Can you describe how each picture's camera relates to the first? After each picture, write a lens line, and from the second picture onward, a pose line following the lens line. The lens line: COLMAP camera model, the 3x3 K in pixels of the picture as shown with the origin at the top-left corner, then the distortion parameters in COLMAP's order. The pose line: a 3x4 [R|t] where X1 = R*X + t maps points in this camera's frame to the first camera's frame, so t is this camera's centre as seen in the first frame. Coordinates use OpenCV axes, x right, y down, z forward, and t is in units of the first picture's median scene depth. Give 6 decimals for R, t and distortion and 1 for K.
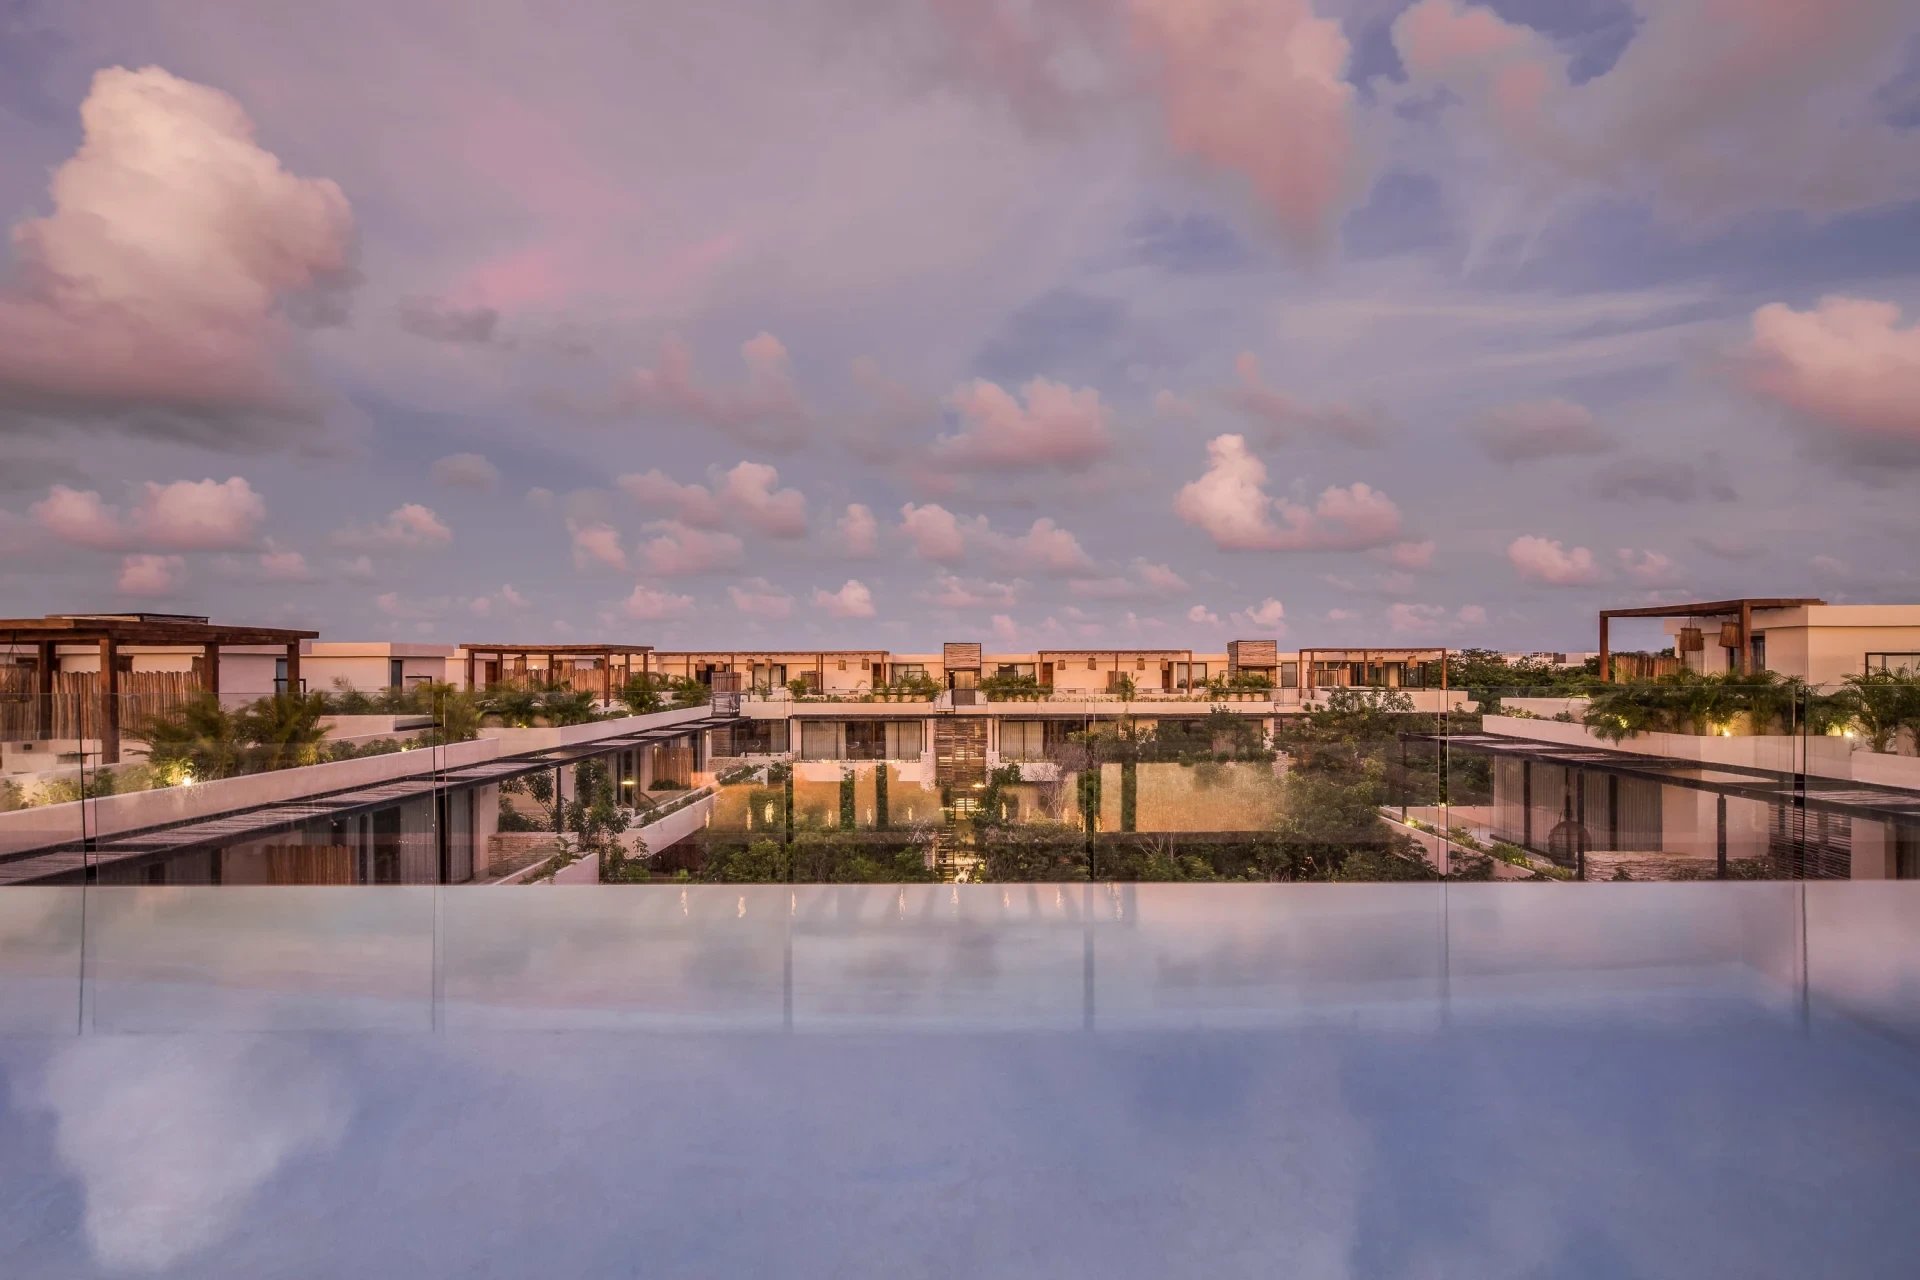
lens RADIAL K [[941.7, 0, 959.8], [0, 941.7, 657.9], [0, 0, 1]] dist [0.002899, -0.003049]
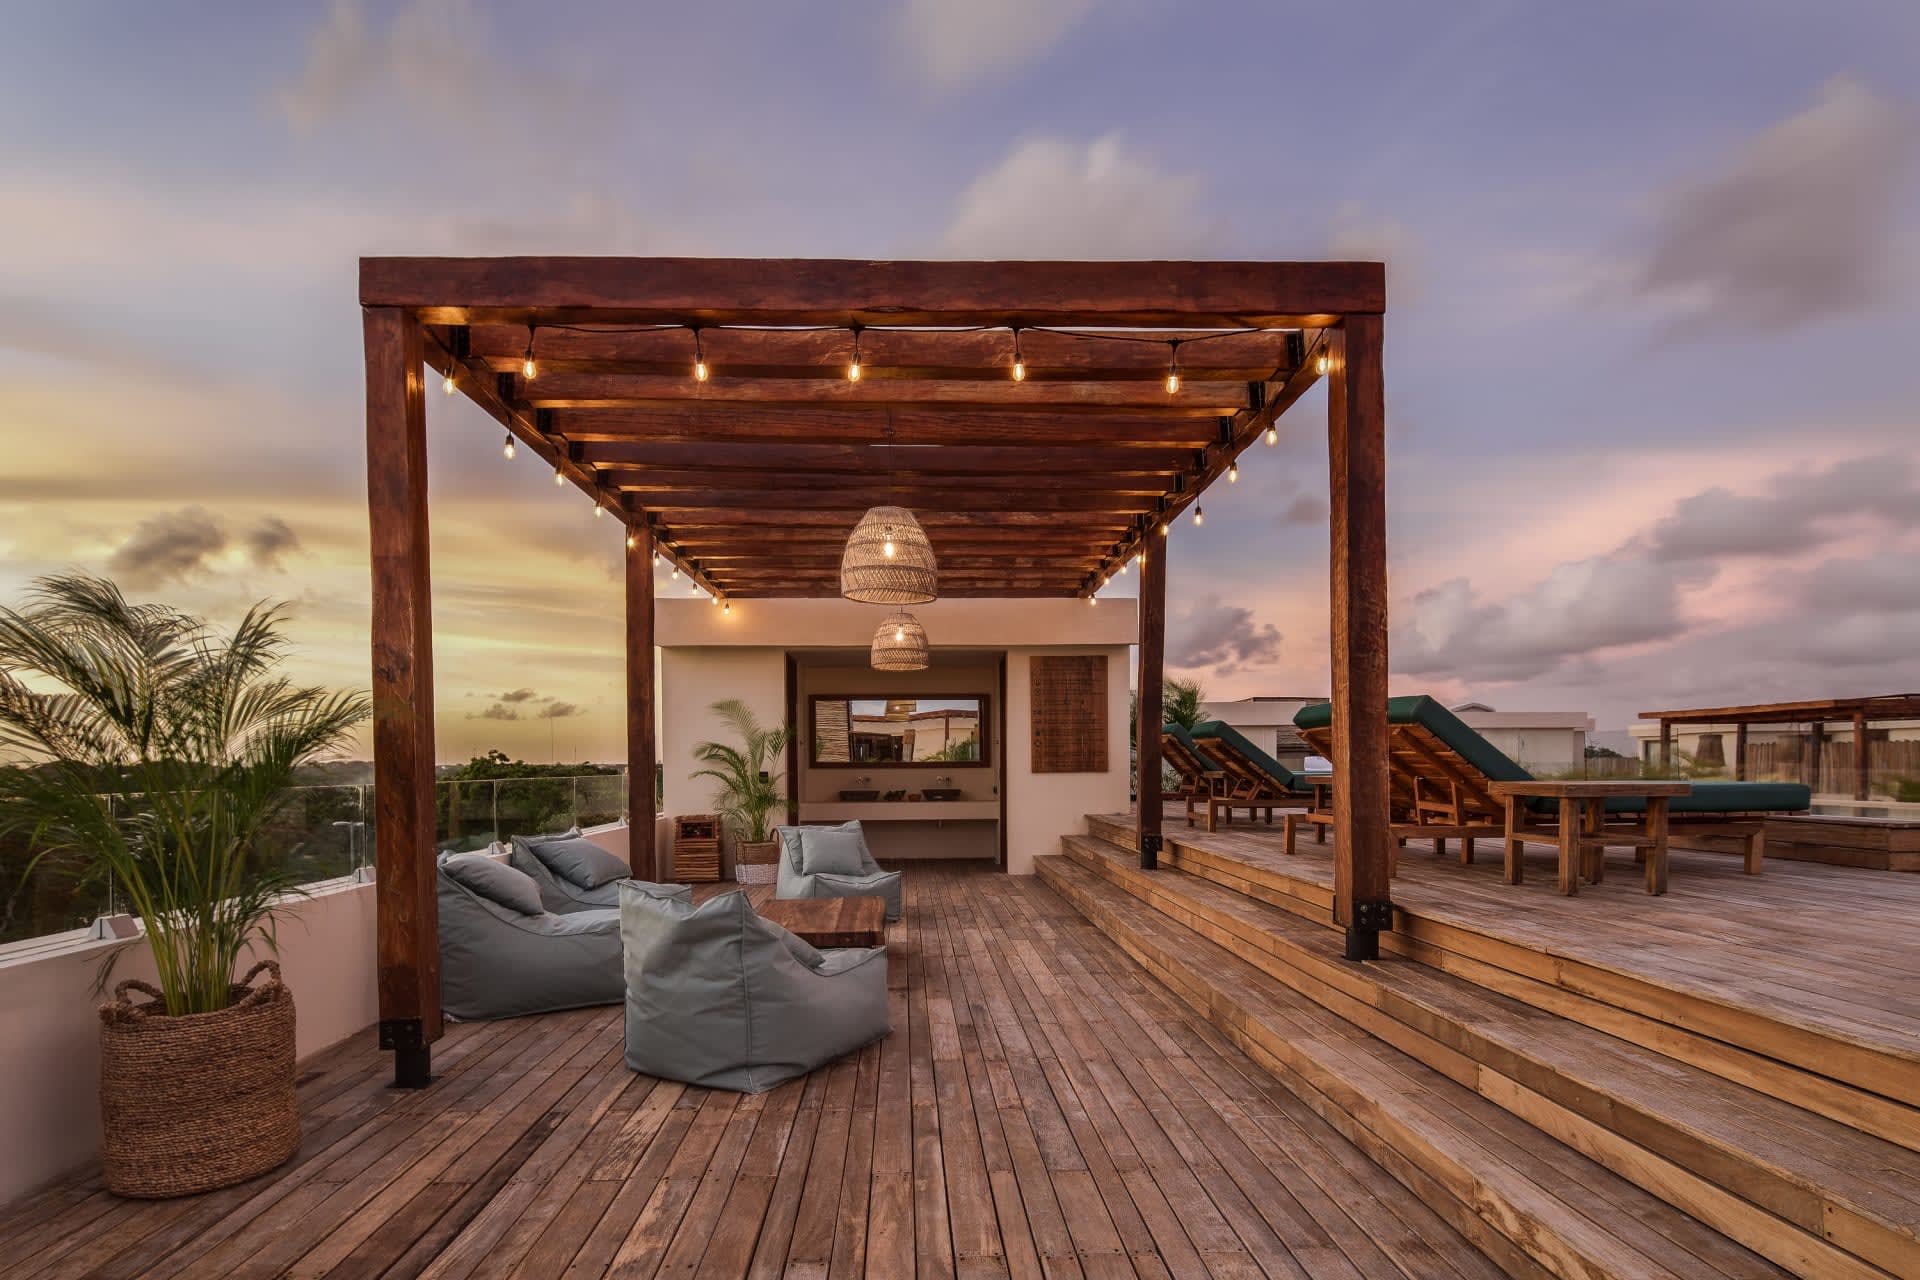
lens RADIAL K [[941.7, 0, 949.7], [0, 941.7, 781.0], [0, 0, 1]] dist [0.002899, -0.003049]
pose [[0.049941, 0.021168, -0.998528, 0.234048], [0.016099, 0.999628, 0.021996, 0.015811], [0.998622, -0.017174, 0.049582, -0.227048]]
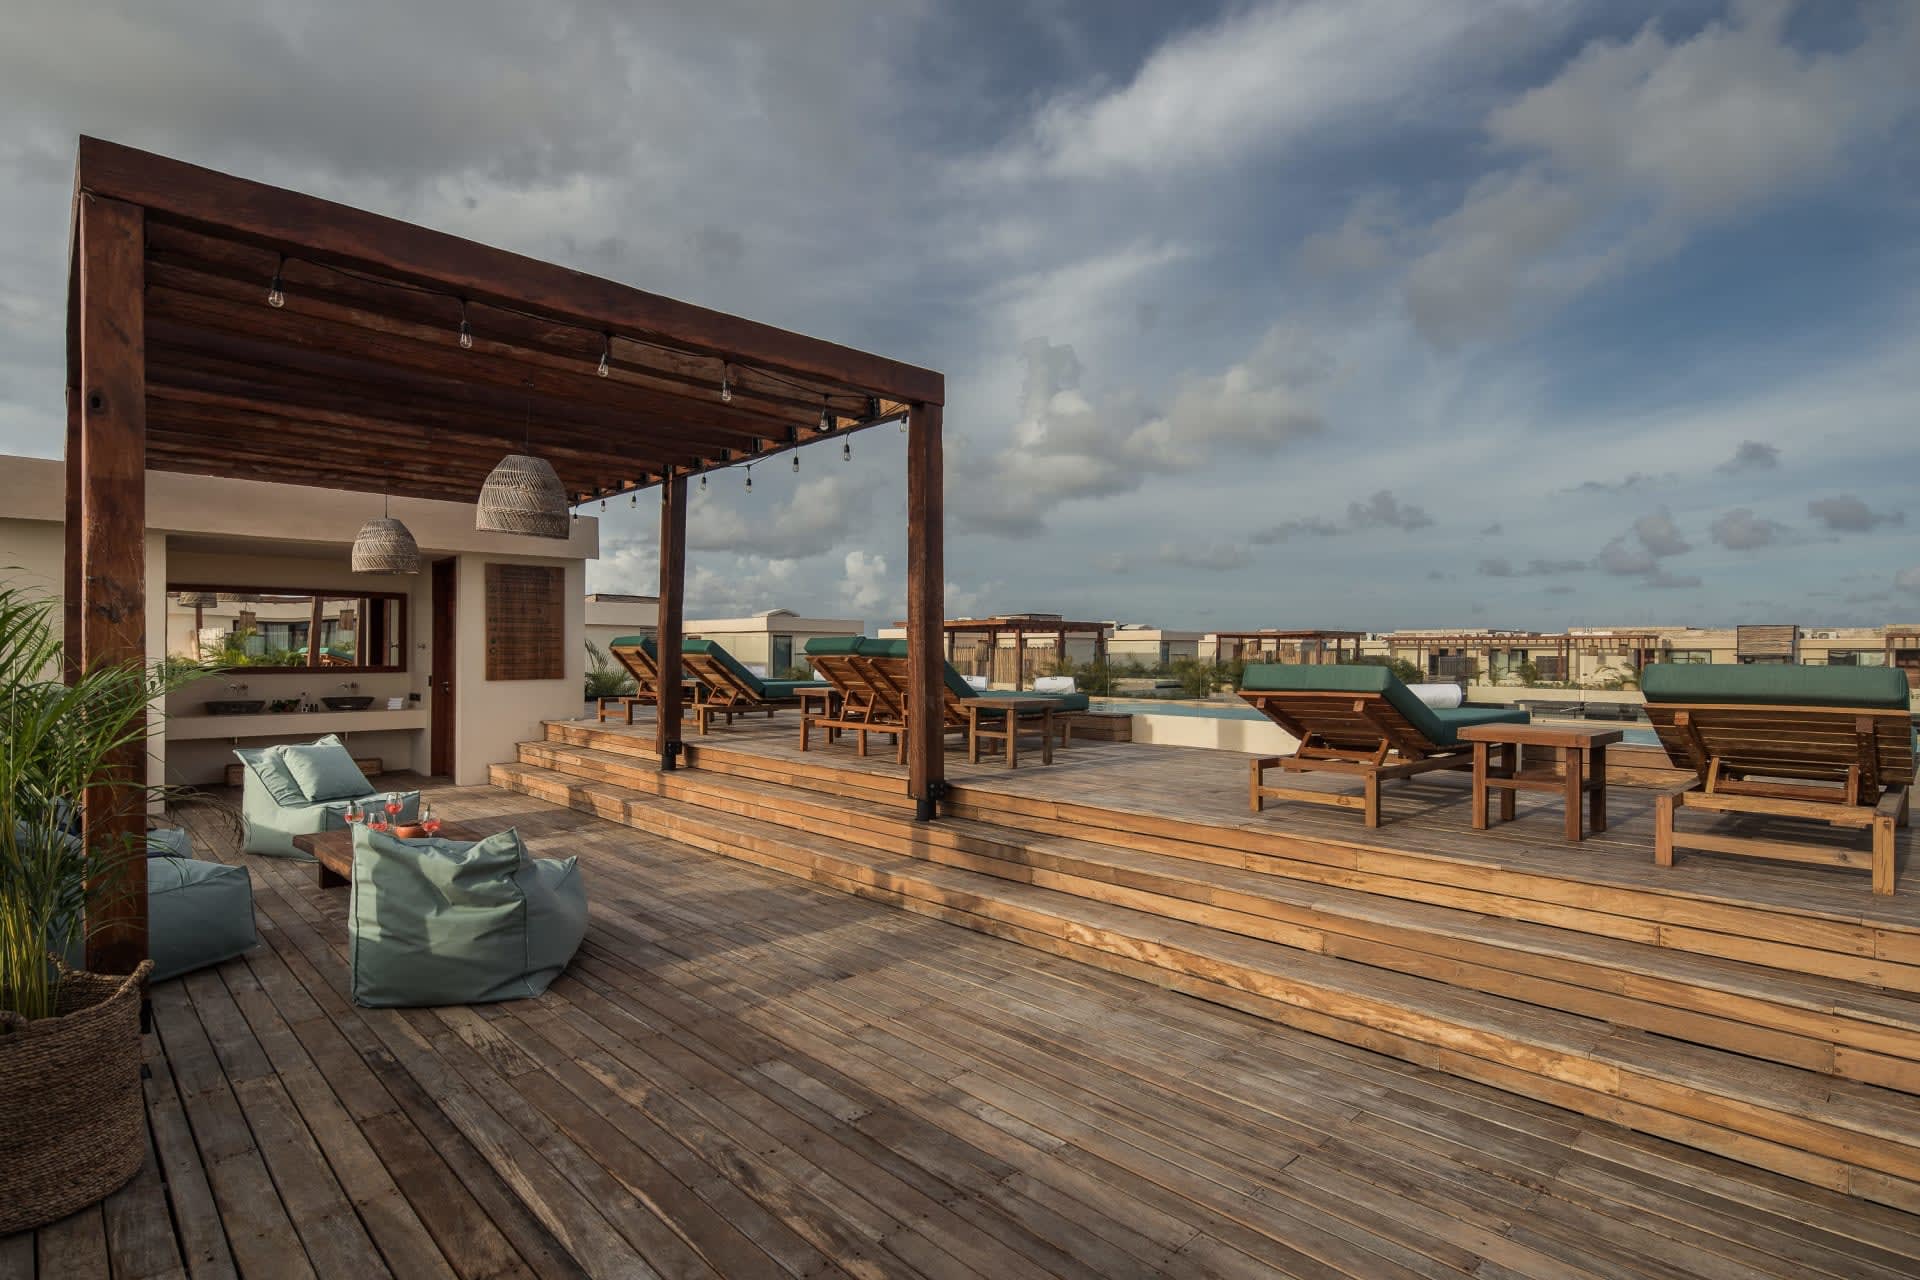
lens RADIAL K [[941.7, 0, 965.7], [0, 941.7, 648.9], [0, 0, 1]] dist [0.002899, -0.003049]
pose [[0.712593, 0.006529, -0.701547, 0.255355], [-0.003045, 0.999976, 0.006214, 0.005495], [0.701571, -0.002292, 0.712596, -0.310724]]
